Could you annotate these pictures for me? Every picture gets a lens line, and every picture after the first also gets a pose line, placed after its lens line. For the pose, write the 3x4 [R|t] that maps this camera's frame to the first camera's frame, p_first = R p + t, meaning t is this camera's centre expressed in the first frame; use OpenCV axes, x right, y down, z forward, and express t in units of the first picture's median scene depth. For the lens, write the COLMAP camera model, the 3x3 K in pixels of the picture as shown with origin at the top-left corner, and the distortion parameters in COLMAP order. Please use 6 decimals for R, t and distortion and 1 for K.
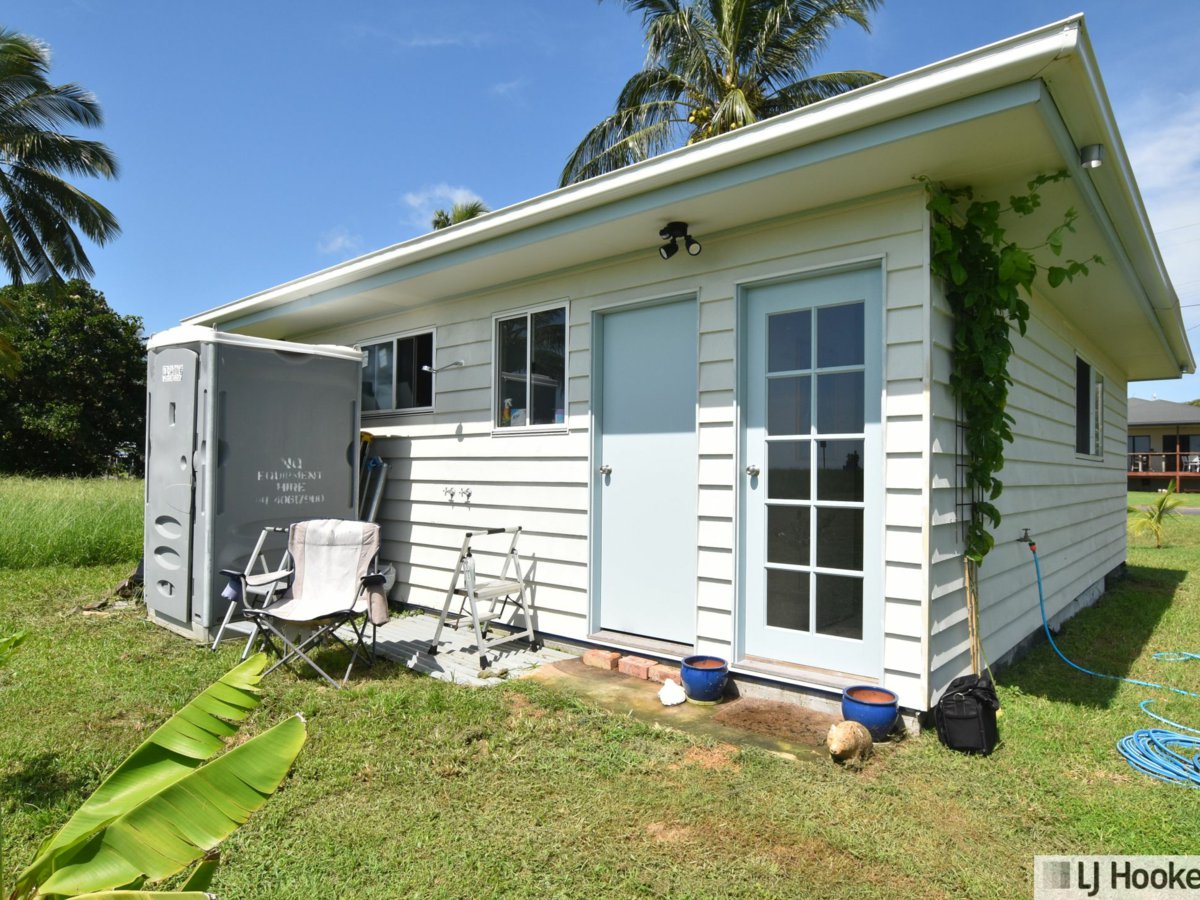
lens RADIAL K [[833.8, 0, 600.0], [0, 833.8, 450.0], [0, 0, 1]] dist [0.000157, -0.000230]
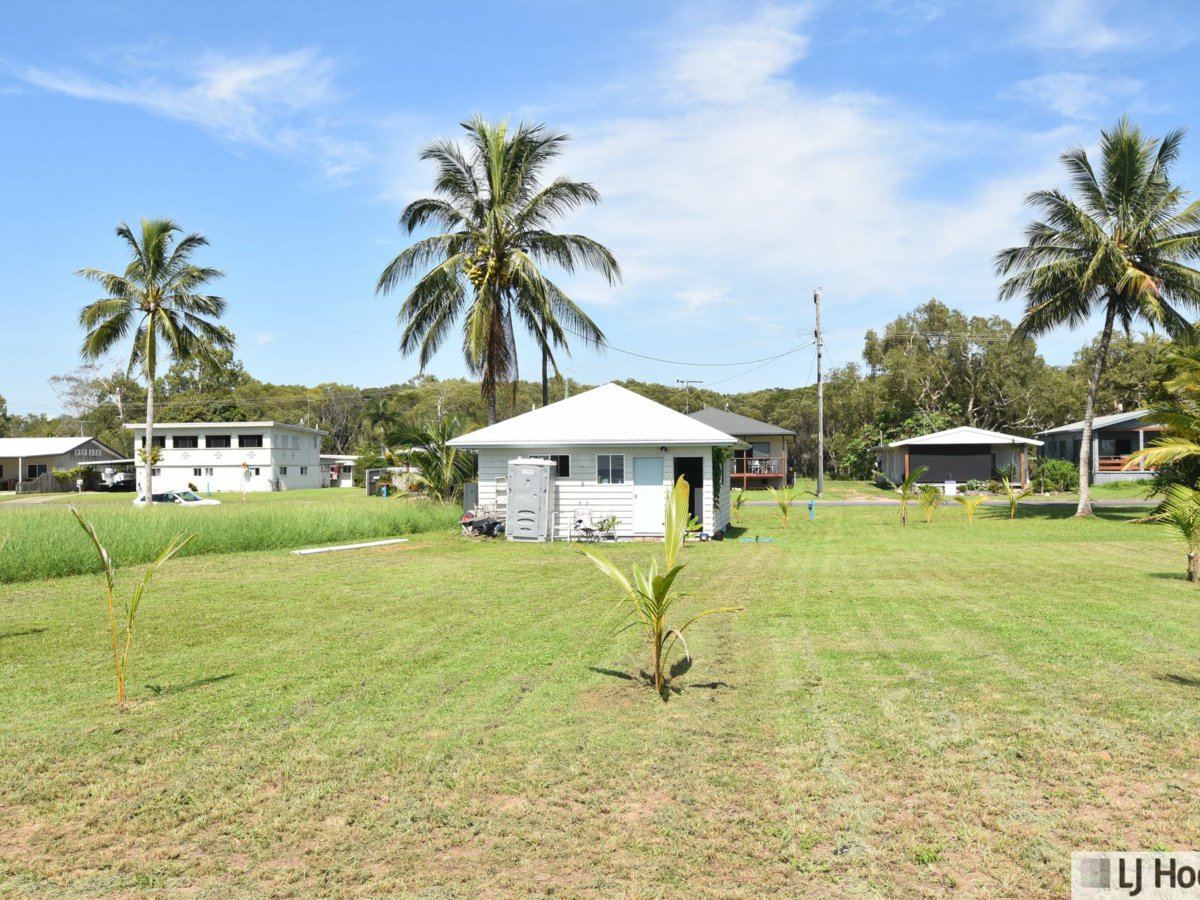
lens RADIAL K [[1052.5, 0, 600.0], [0, 1052.5, 450.0], [0, 0, 1]] dist [-0.000816, -0.000227]
pose [[0.891210, -0.007231, 0.453533, -2.163828], [0.005162, 0.999970, 0.005800, -0.197333], [-0.453561, -0.002827, 0.891221, -3.080016]]
